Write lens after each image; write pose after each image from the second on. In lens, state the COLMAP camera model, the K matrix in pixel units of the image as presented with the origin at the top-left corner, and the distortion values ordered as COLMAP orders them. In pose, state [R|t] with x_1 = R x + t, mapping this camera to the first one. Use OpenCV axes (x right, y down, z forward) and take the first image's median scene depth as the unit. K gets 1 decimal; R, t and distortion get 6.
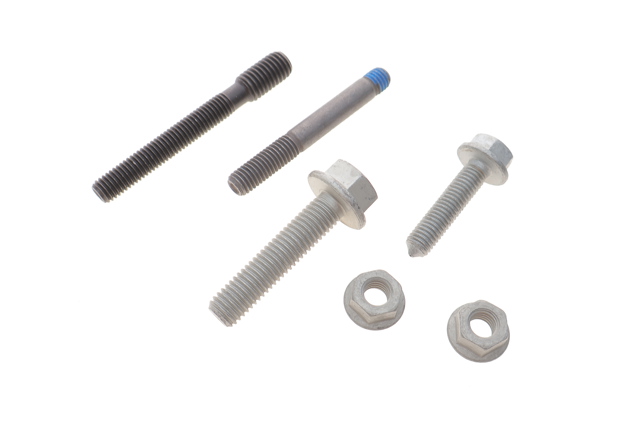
lens RADIAL K [[851.7, 0, 320.6], [0, 851.7, 213.0], [0, 0, 1]] dist [-0.026430, 0.000000]
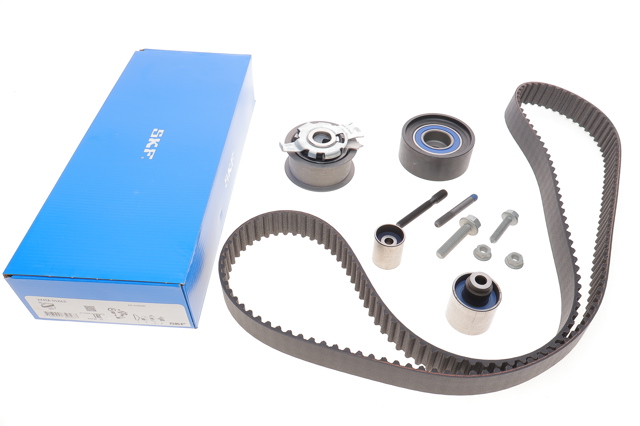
lens RADIAL K [[540.1, 0, 319.9], [0, 540.1, 213.5], [0, 0, 1]] dist [0.008838, 0.001660]
pose [[0.998679, -0.000720, -0.051379, -0.466616], [-0.012879, 0.964474, -0.263864, 0.515117], [0.049744, 0.264177, 0.963191, -1.151490]]
